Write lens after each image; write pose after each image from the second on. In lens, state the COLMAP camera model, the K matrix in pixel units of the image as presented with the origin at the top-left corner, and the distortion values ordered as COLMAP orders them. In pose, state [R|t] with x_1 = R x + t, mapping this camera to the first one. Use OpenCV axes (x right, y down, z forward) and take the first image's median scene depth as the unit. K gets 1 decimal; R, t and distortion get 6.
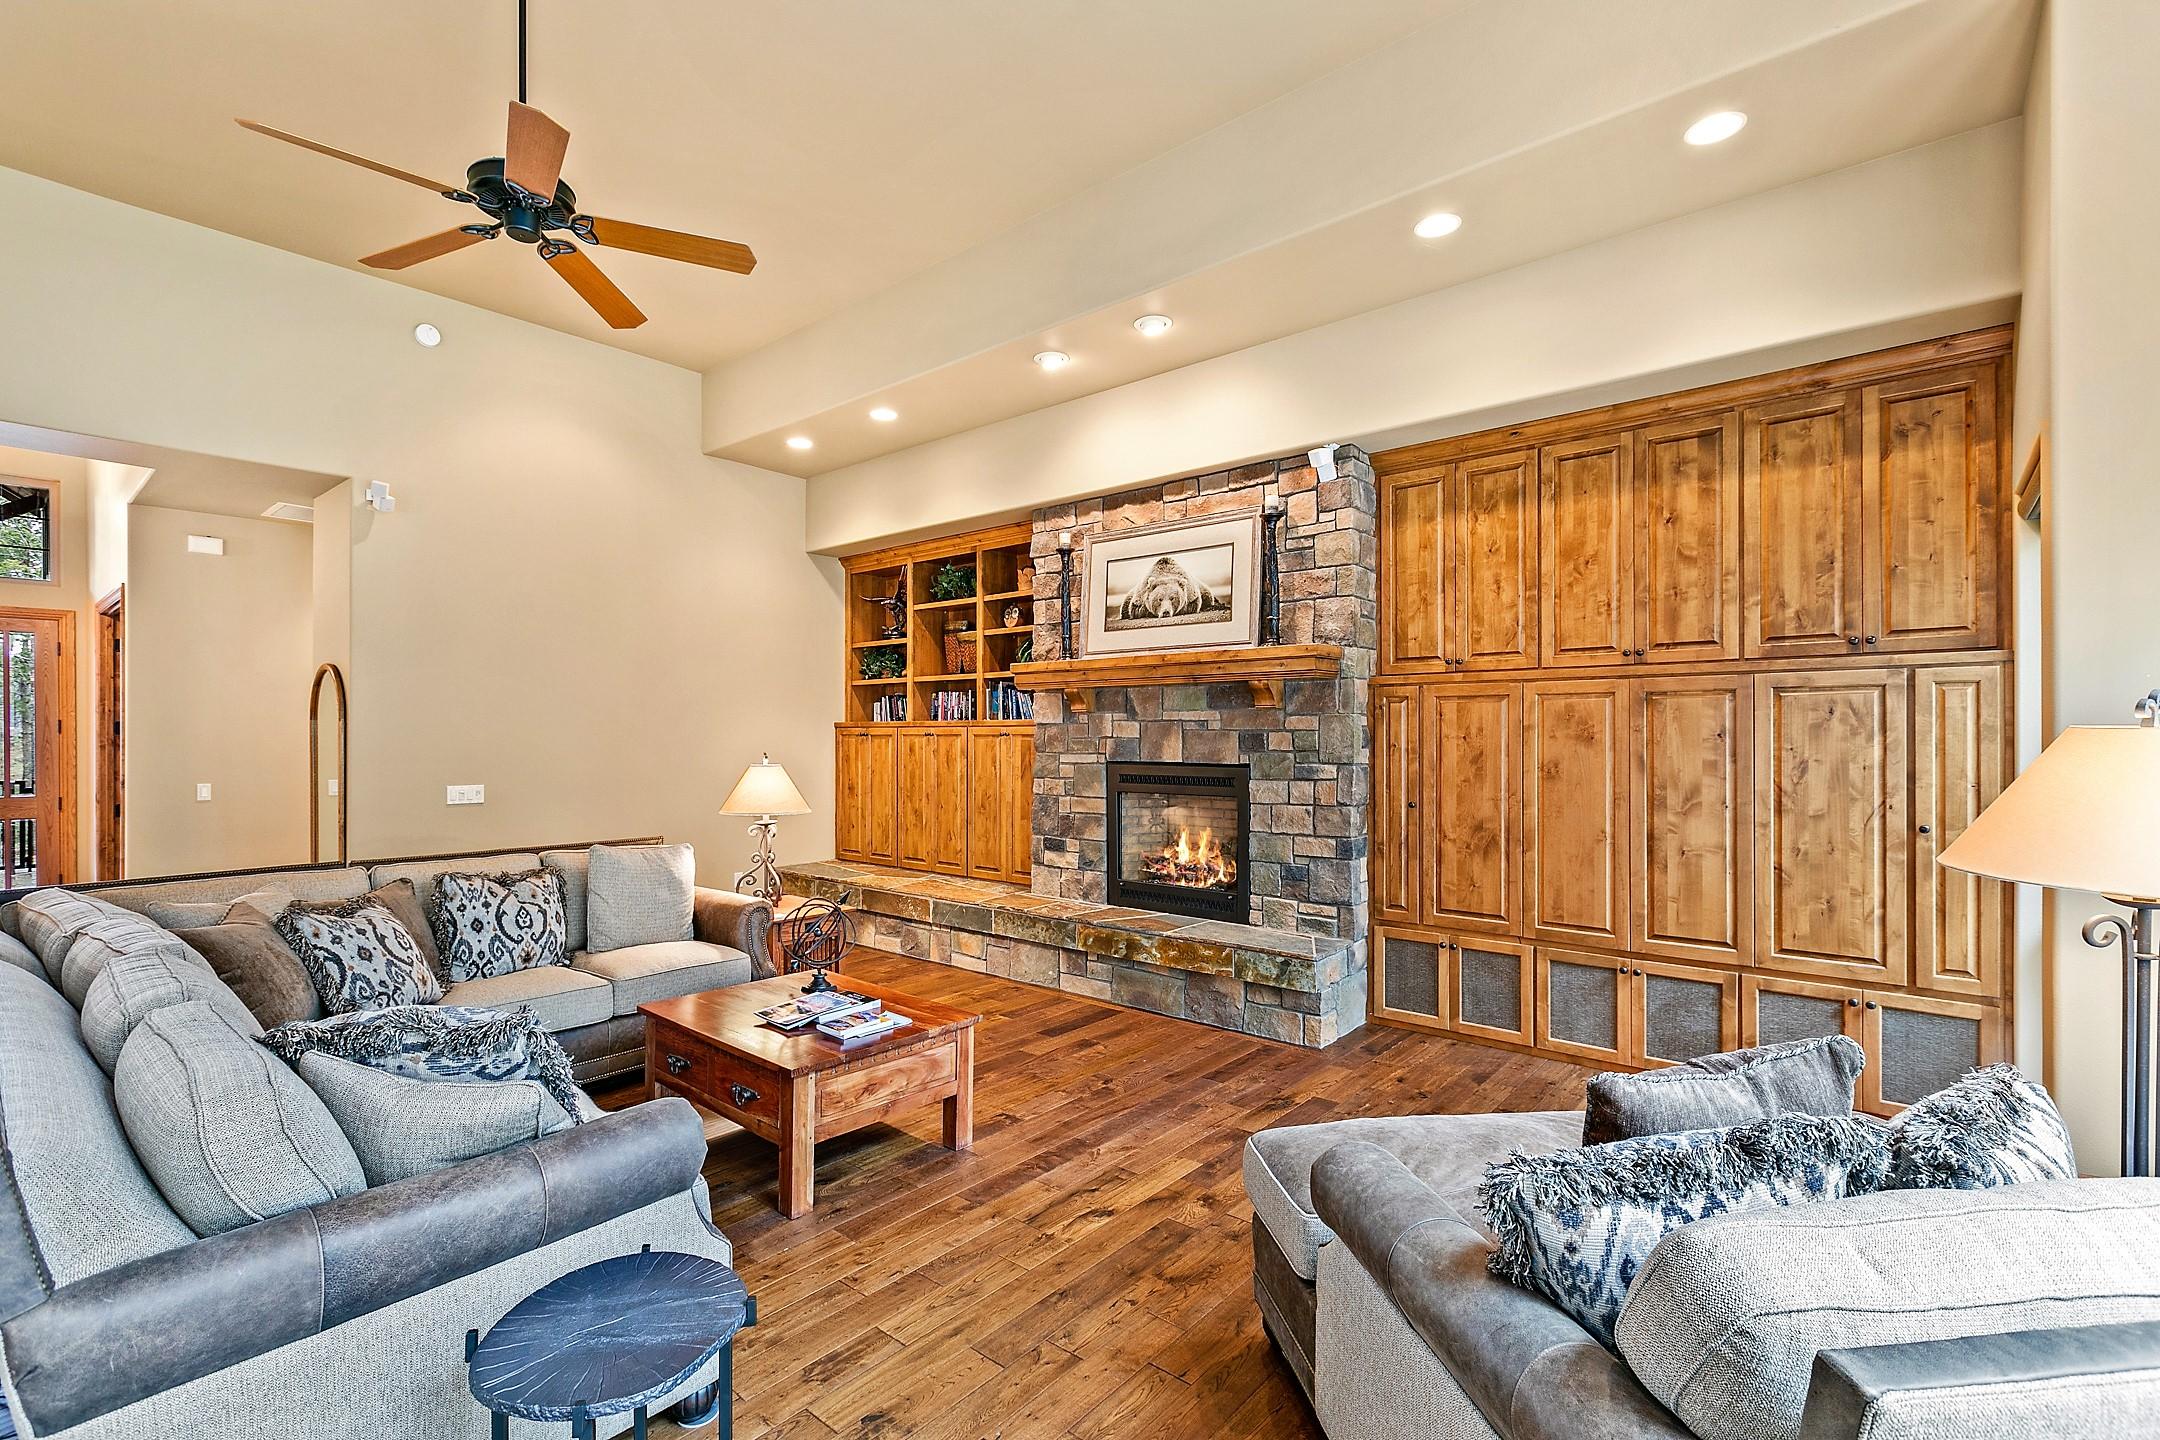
lens RADIAL K [[977.8, 0, 1082.6], [0, 977.8, 734.5], [0, 0, 1]] dist [0.002846, 0.000667]
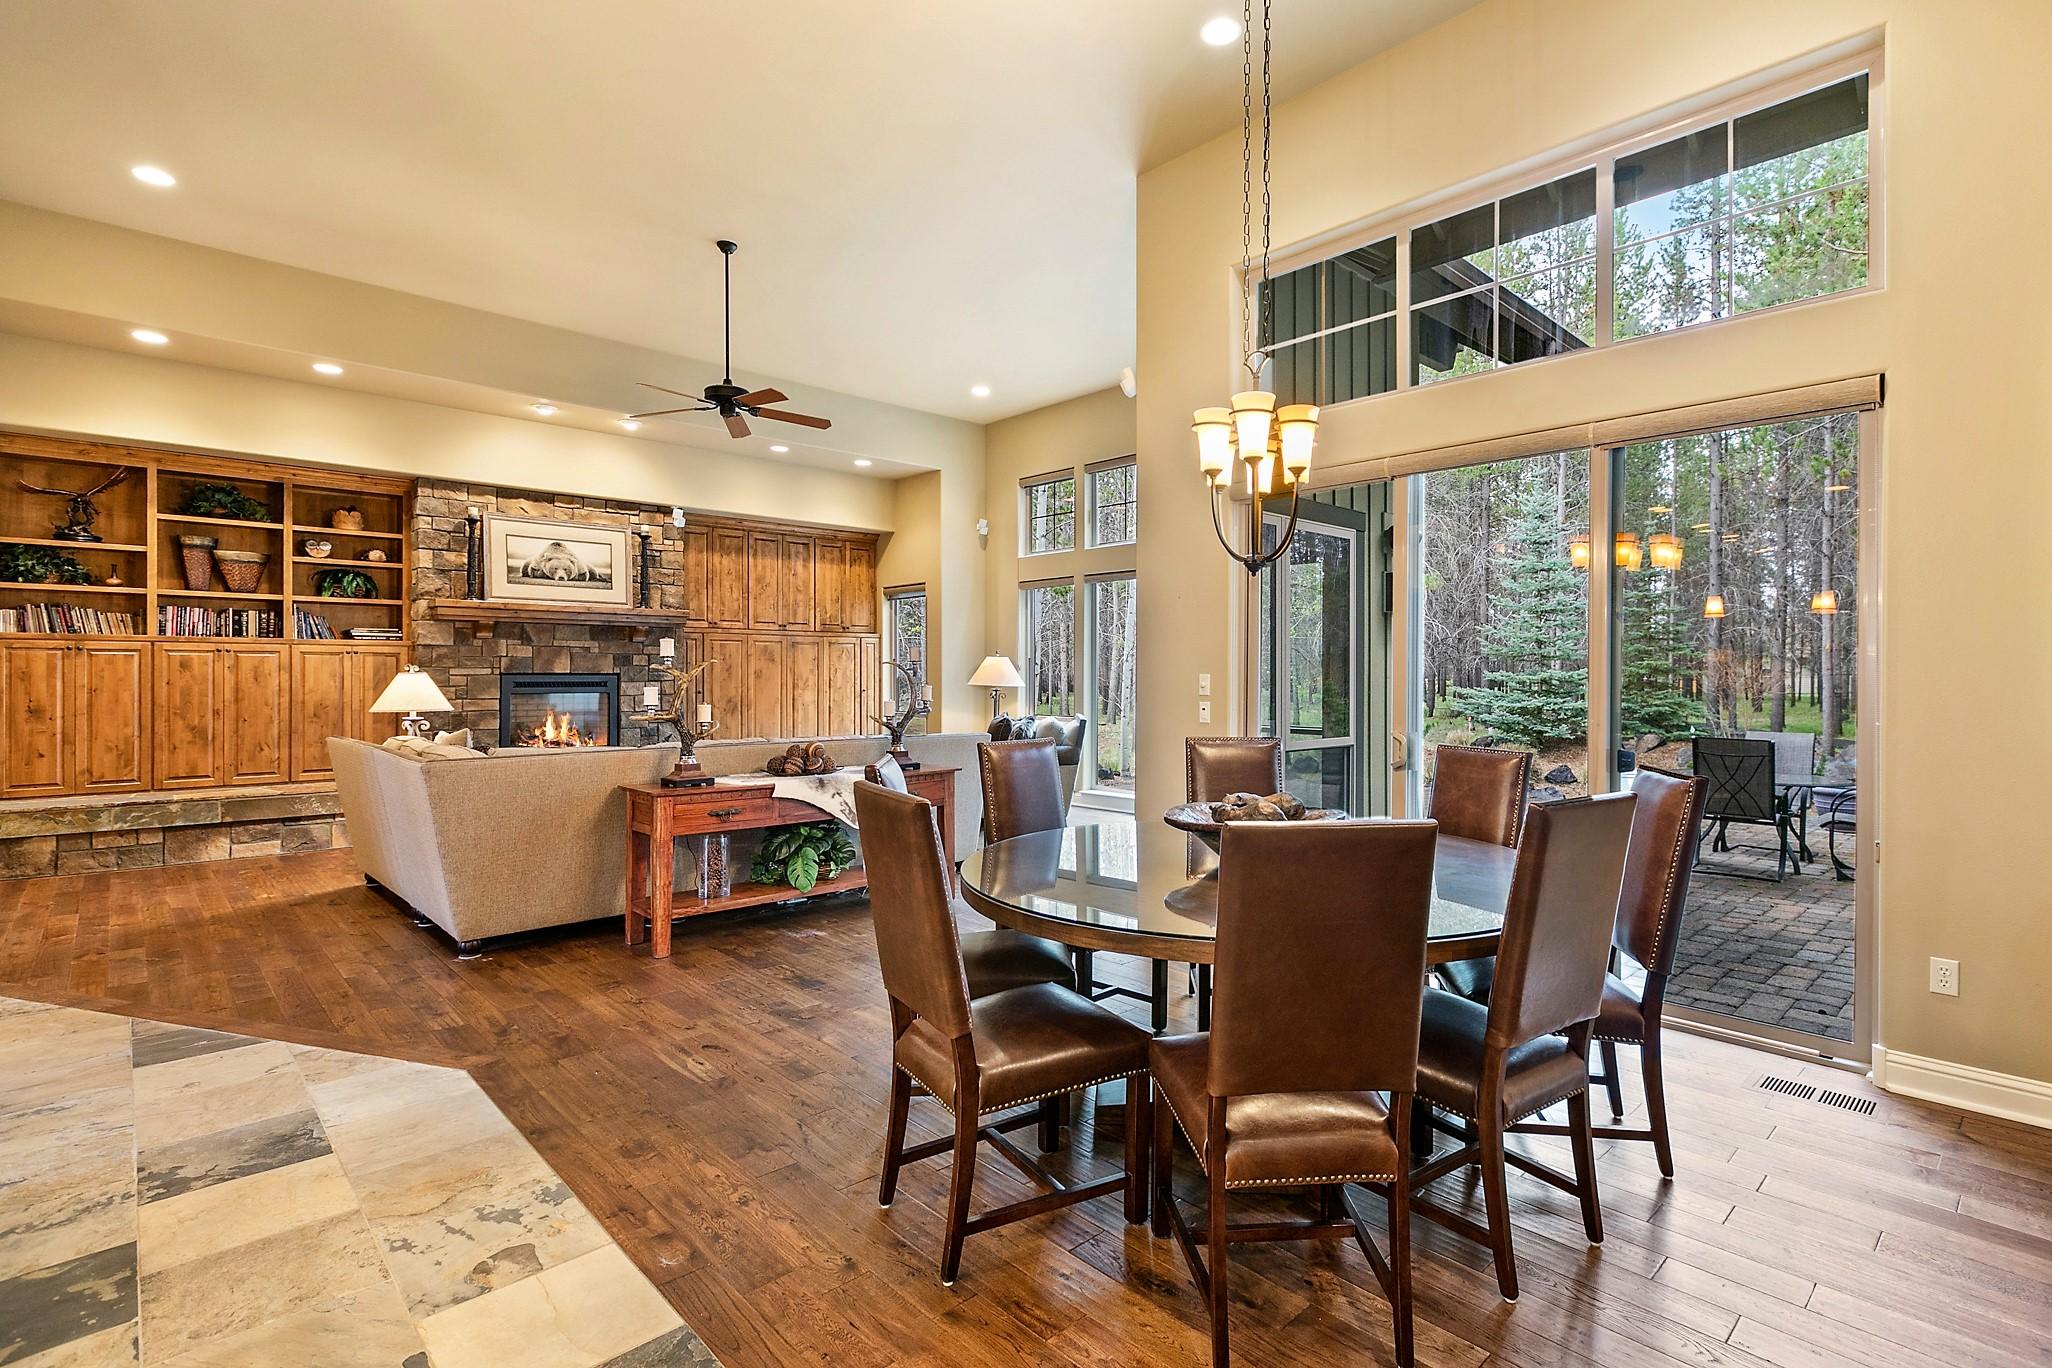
lens RADIAL K [[956.7, 0, 1067.2], [0, 956.7, 670.6], [0, 0, 1]] dist [0.004198, 0.000793]
pose [[0.097048, 0.004355, 0.995270, -1.609177], [-0.001171, 0.999990, -0.004262, 0.035833], [-0.995279, -0.000751, 0.097052, 0.048391]]
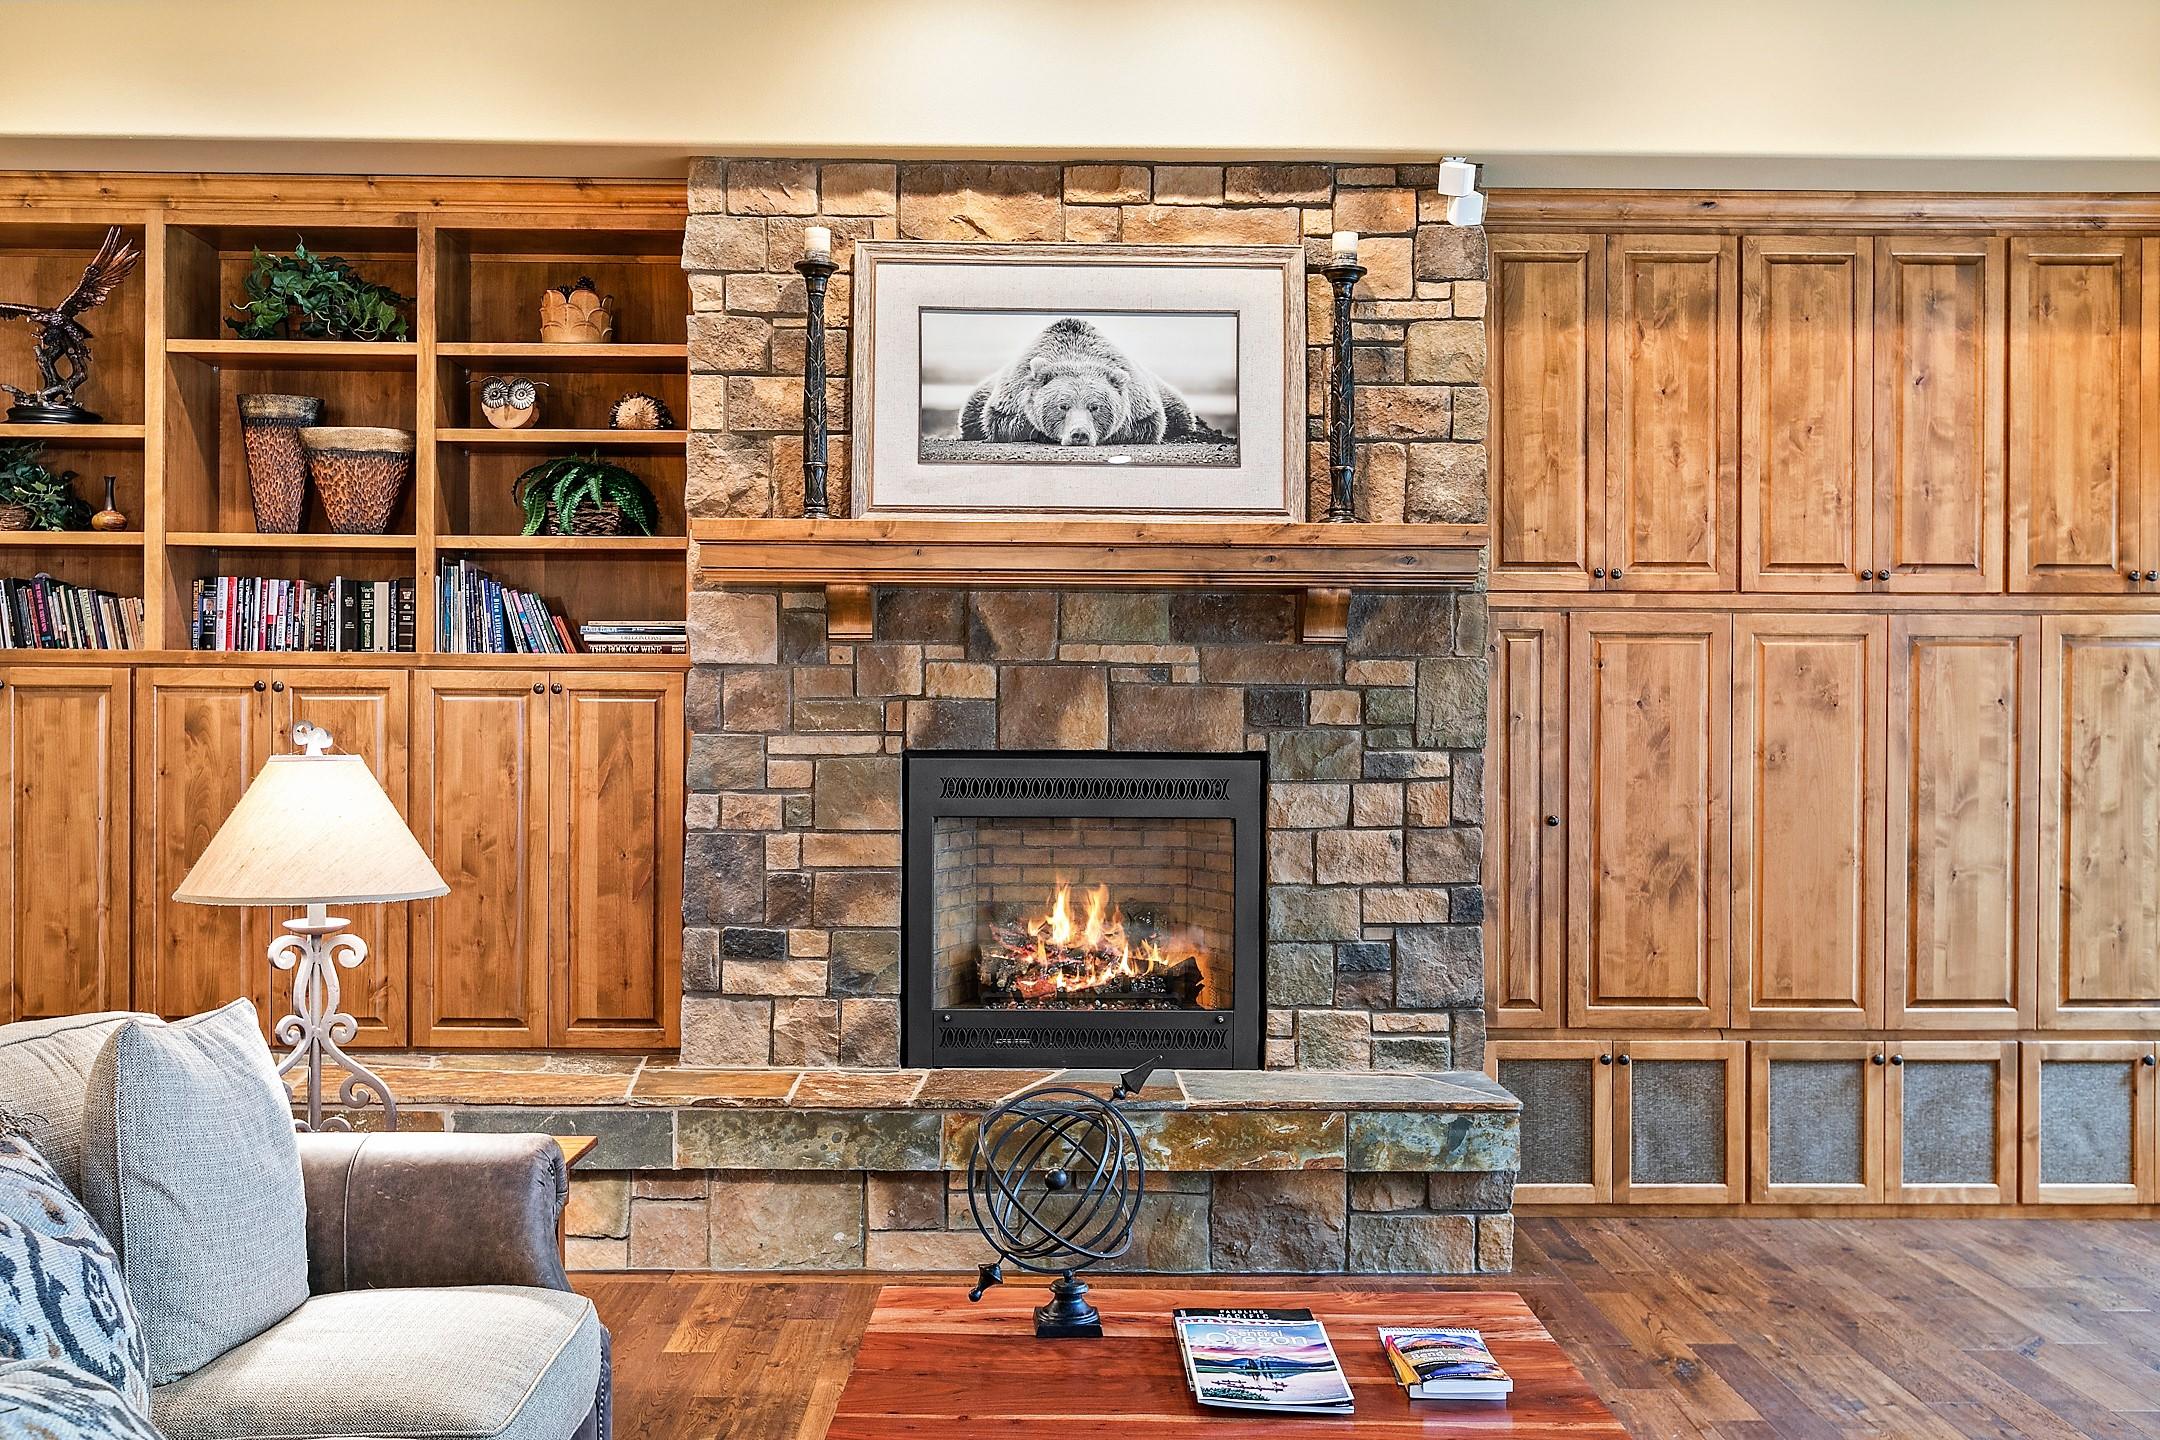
lens RADIAL K [[1908.9, 0, 1092.0], [0, 1908.9, 739.5], [0, 0, 1]] dist [-0.004258, -0.006259]
pose [[0.750502, 0.001999, 0.660865, -0.615117], [-0.006775, 0.999966, 0.004668, 0.021839], [-0.660833, -0.007981, 0.750491, 0.351720]]
